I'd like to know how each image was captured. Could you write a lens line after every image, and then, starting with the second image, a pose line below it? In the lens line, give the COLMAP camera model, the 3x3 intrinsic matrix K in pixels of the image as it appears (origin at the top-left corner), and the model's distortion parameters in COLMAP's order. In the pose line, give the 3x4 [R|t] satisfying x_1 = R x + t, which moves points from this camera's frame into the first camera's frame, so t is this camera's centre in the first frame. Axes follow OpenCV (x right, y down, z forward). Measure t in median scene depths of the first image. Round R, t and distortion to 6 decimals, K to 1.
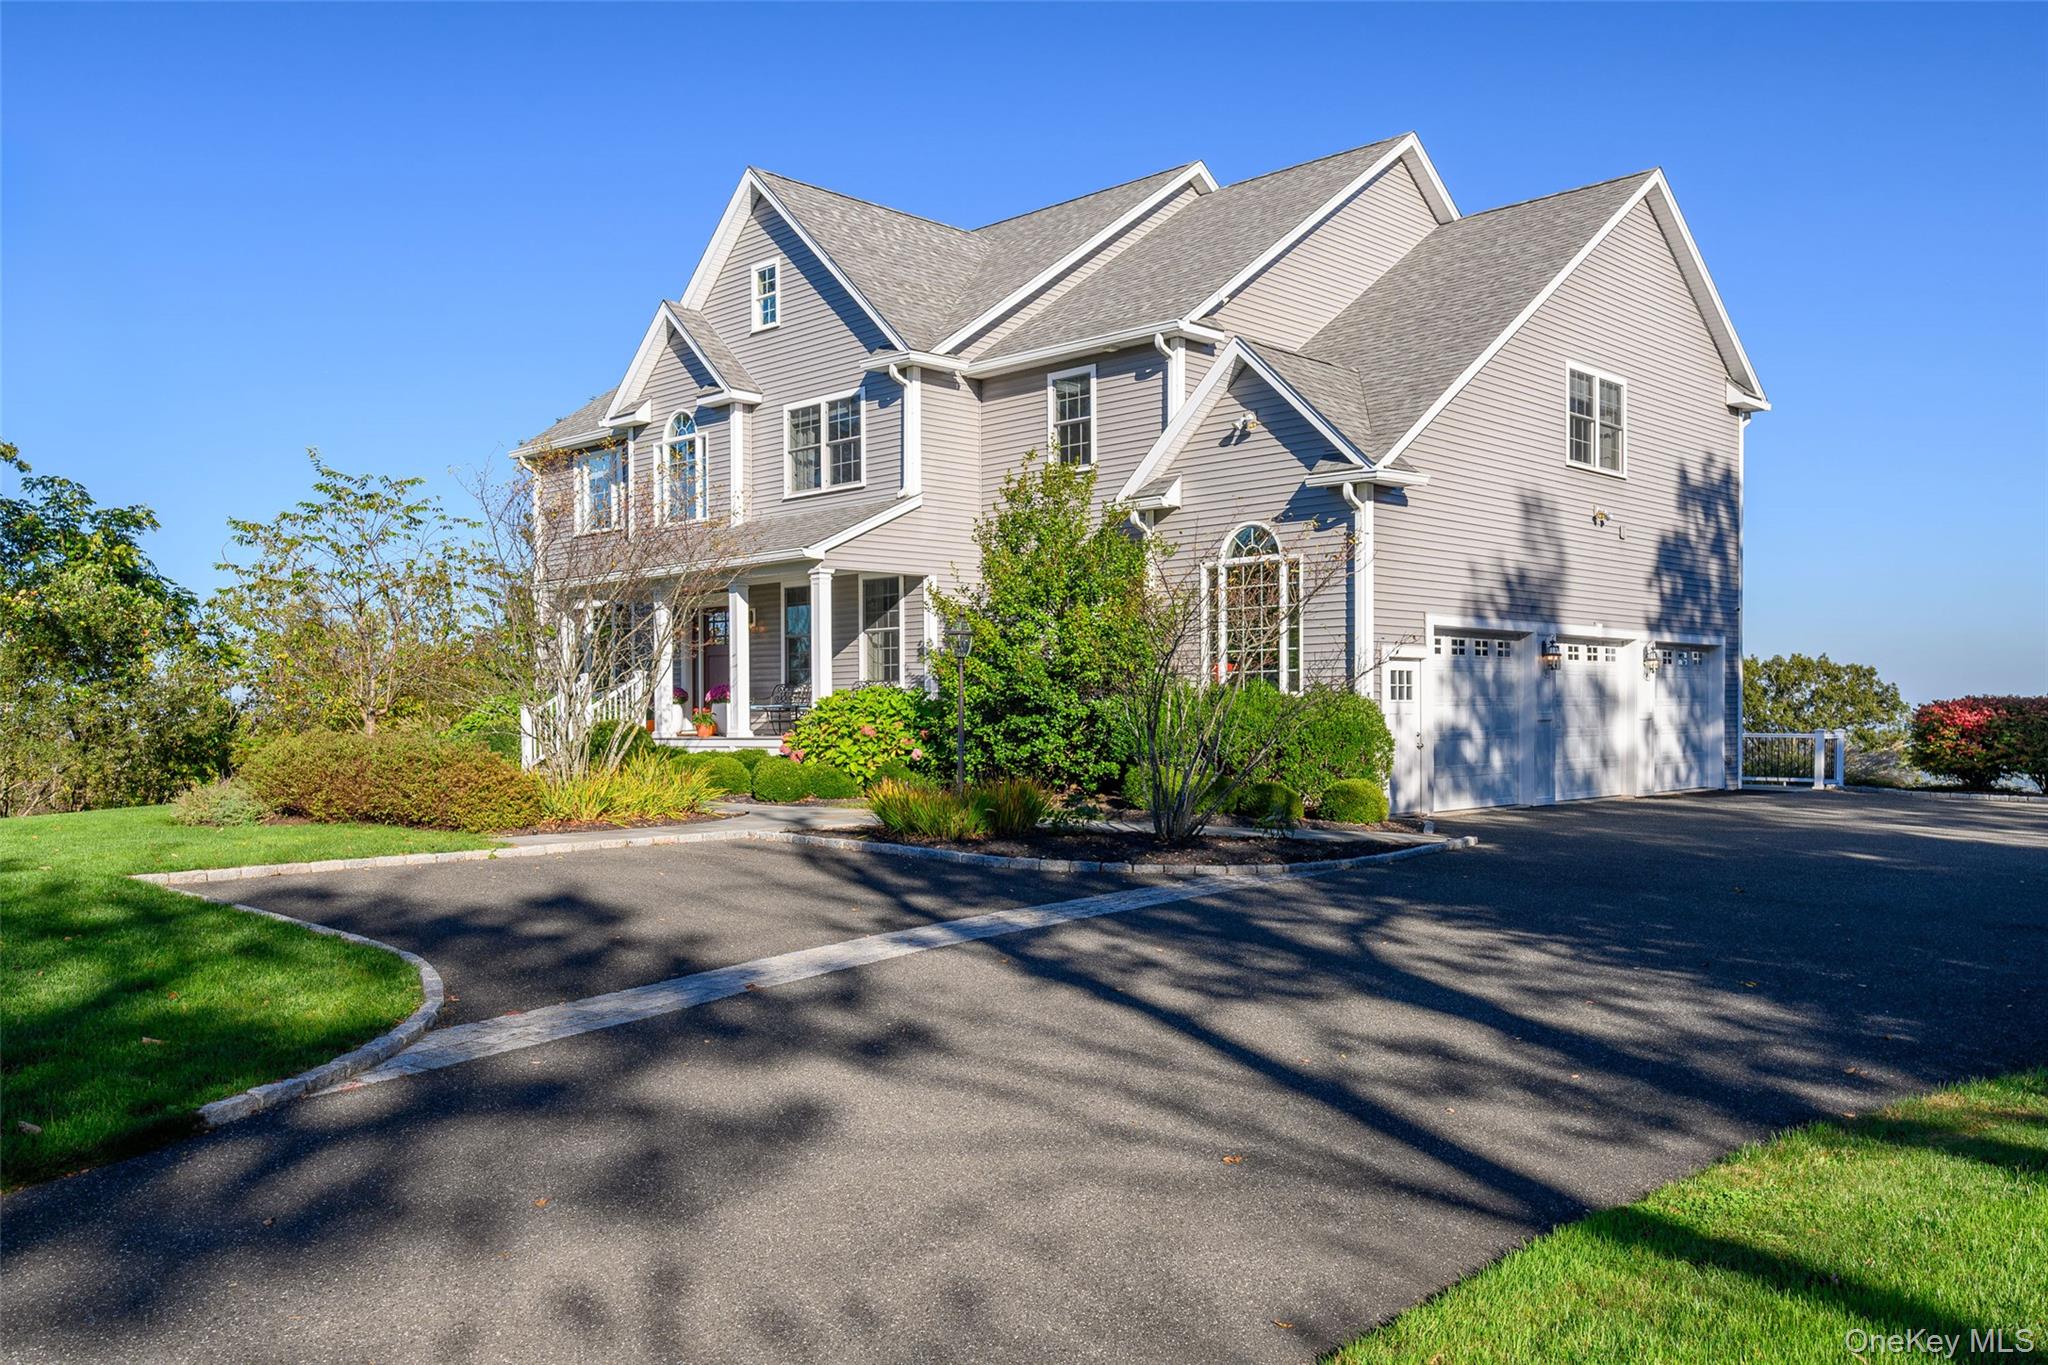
lens RADIAL K [[1629.8, 0, 1037.0], [0, 1629.8, 720.4], [0, 0, 1]] dist [0.013104, 0.002900]
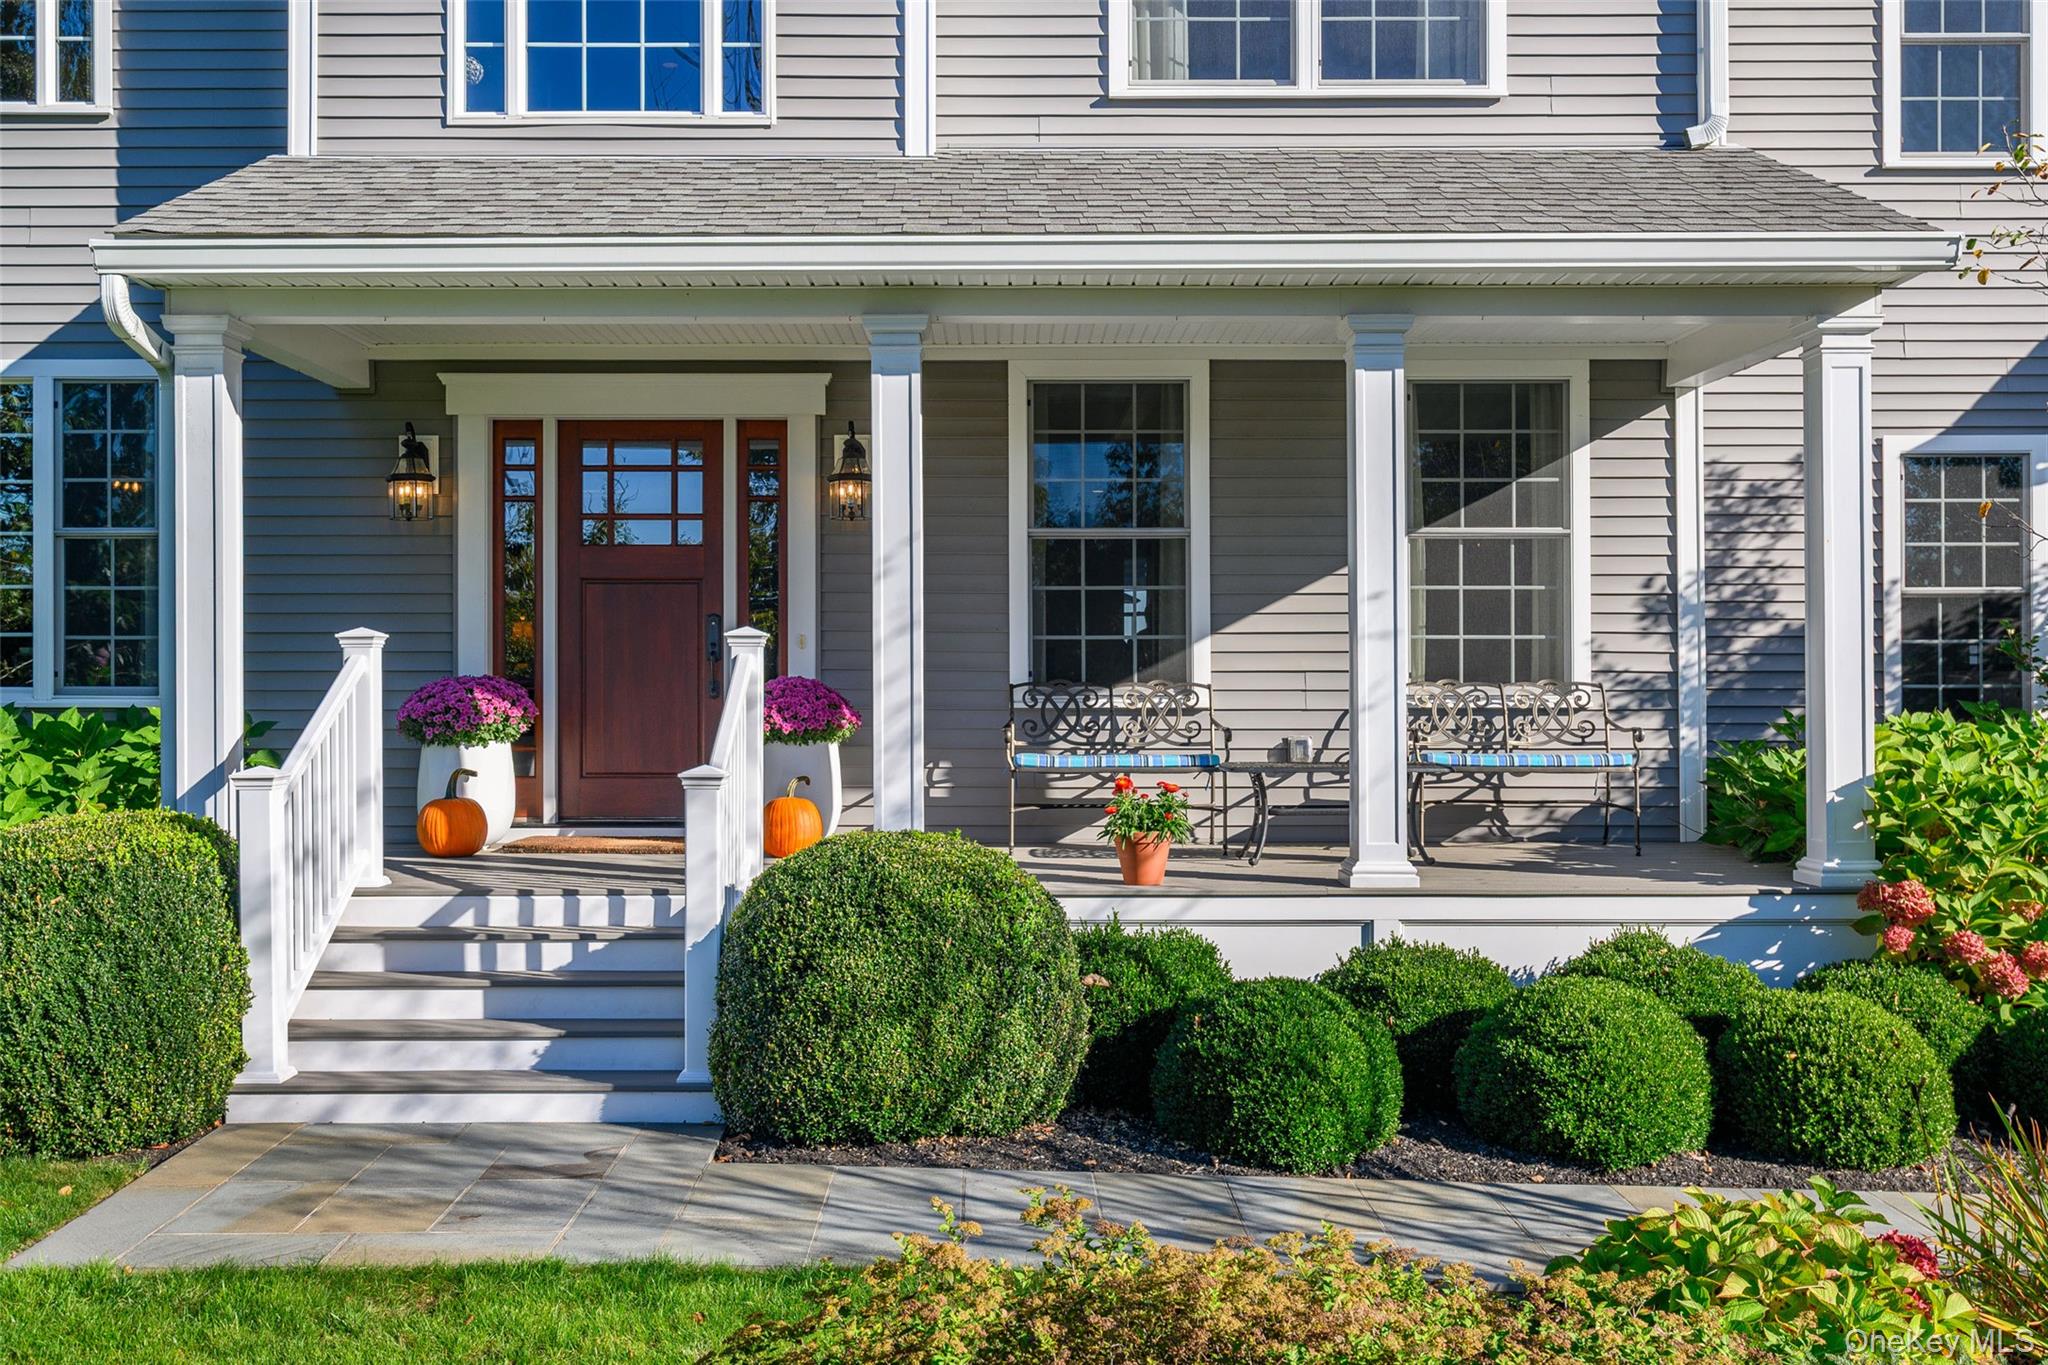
lens RADIAL K [[1985.1, 0, 964.6], [0, 1985.1, 615.9], [0, 0, 1]] dist [-0.004535, 0.000000]
pose [[0.721629, 0.034051, 0.691442, -0.468982], [-0.006513, 0.999079, -0.042404, -0.020456], [-0.692250, 0.026096, 0.721186, 0.800583]]
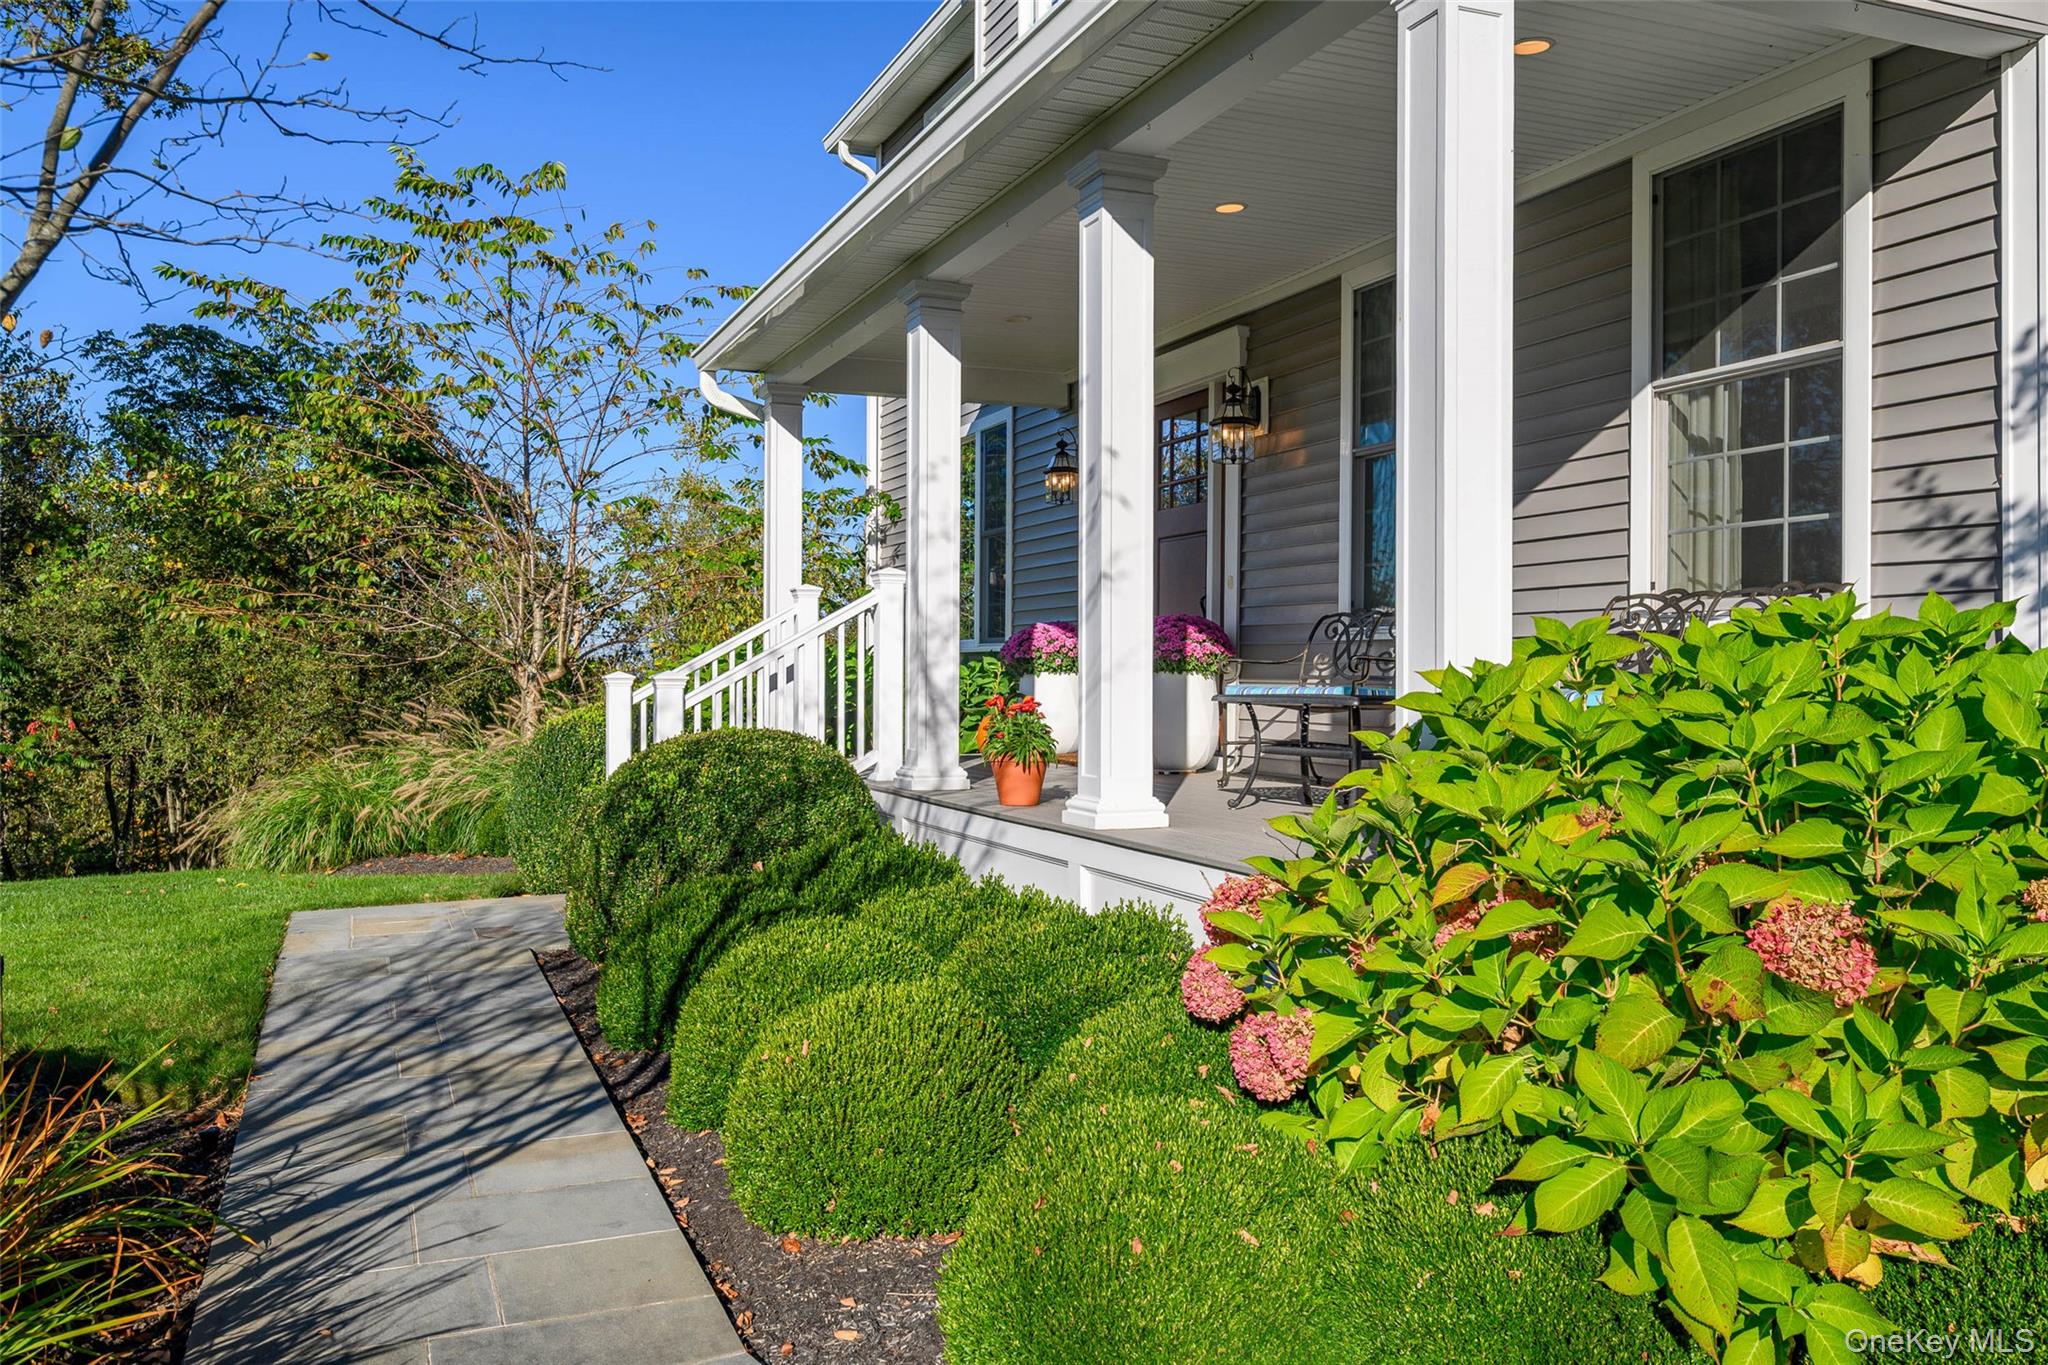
lens RADIAL K [[1629.8, 0, 1014.1], [0, 1629.8, 667.6], [0, 0, 1]] dist [0.013104, 0.002900]
pose [[0.912057, 0.006385, -0.410013, -0.096685], [-0.006877, 0.999976, 0.000276, -0.013152], [0.410005, 0.002568, 0.912079, 0.770409]]
